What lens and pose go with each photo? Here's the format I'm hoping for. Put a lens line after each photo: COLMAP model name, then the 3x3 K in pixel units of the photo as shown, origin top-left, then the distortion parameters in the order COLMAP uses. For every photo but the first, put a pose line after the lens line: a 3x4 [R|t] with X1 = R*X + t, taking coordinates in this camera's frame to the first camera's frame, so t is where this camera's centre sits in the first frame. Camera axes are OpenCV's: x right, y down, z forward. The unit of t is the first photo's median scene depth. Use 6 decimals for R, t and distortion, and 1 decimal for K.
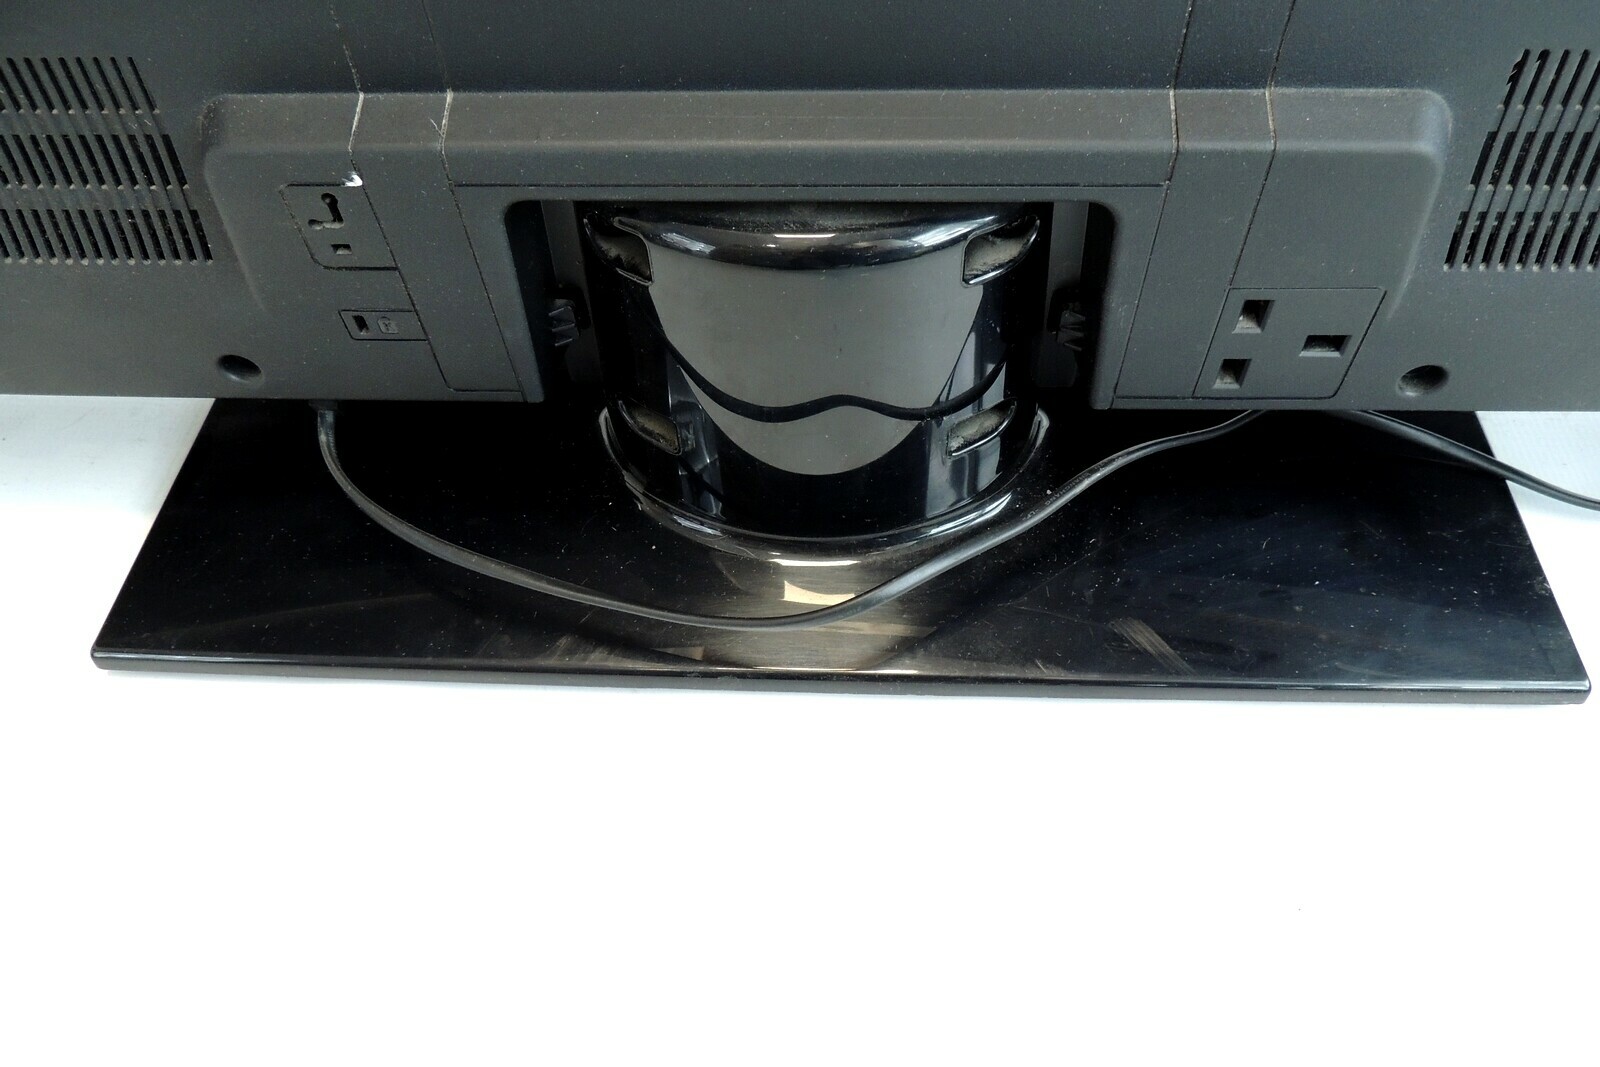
lens RADIAL K [[1127.2, 0, 800.0], [0, 1127.2, 533.5], [0, 0, 1]] dist [-0.002246, -0.003747]
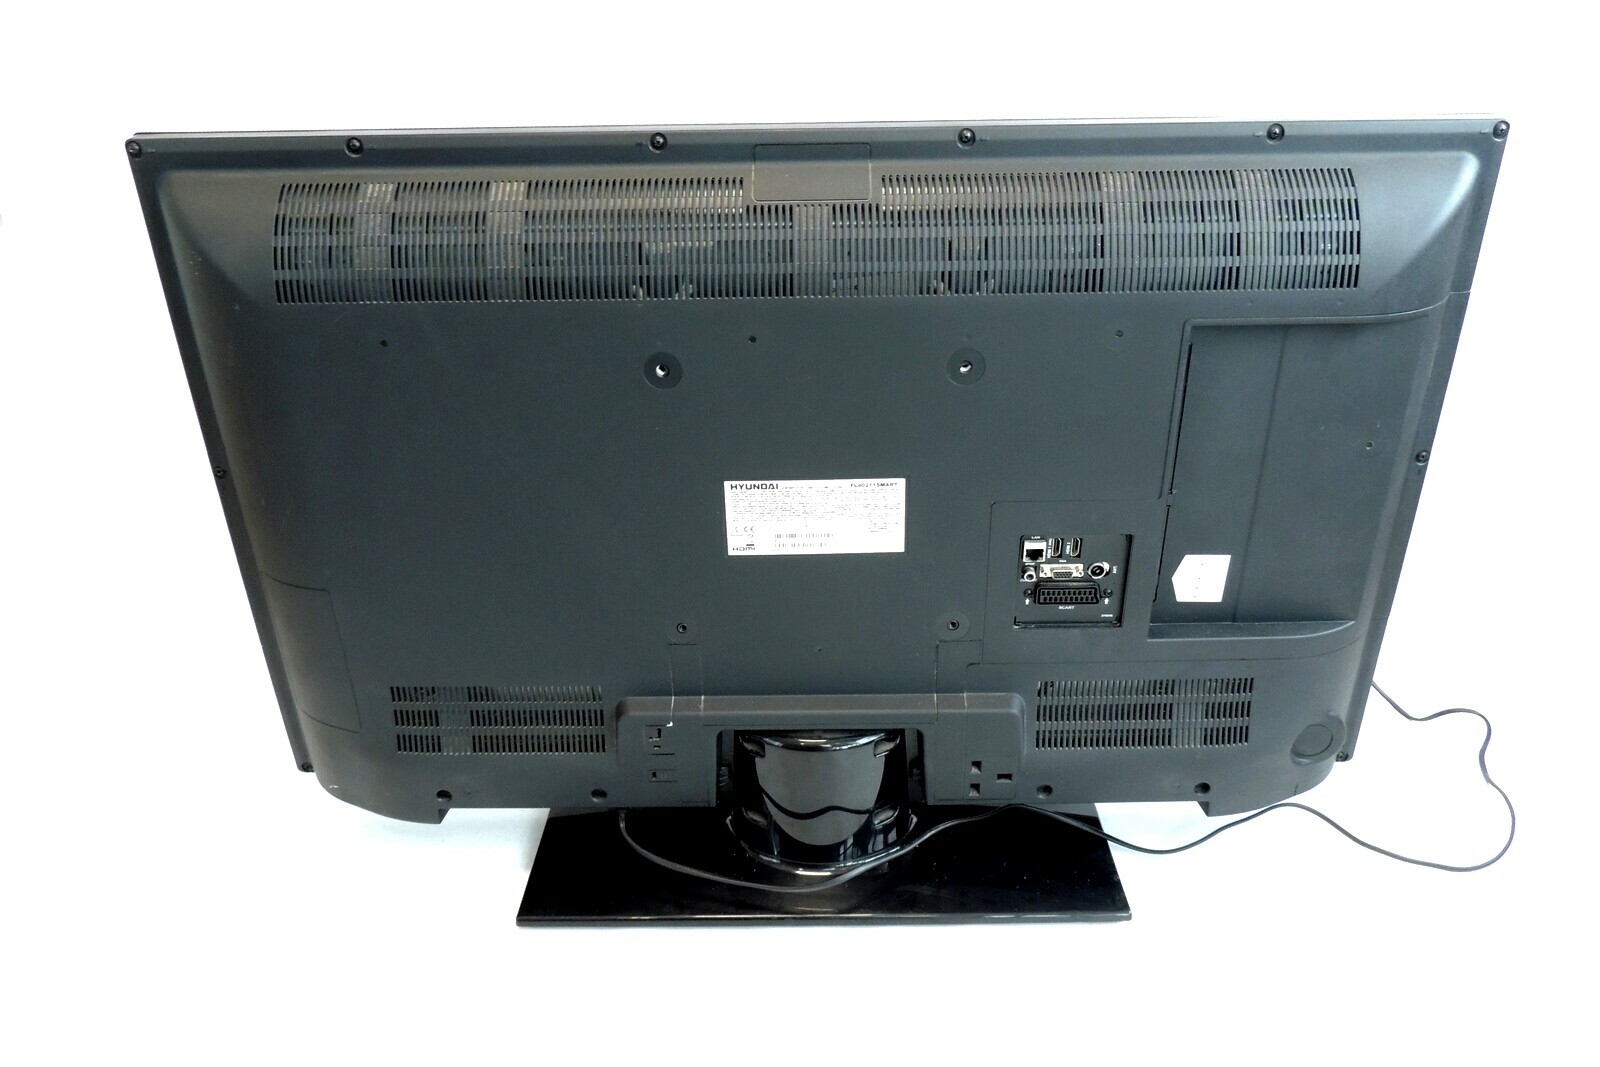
lens RADIAL K [[1127.2, 0, 800.0], [0, 1127.2, 533.5], [0, 0, 1]] dist [-0.002246, -0.003747]
pose [[0.998676, -0.001104, 0.051438, -0.180997], [0.023648, 0.897755, -0.439860, 0.497373], [-0.045693, 0.440494, 0.896592, -1.718555]]
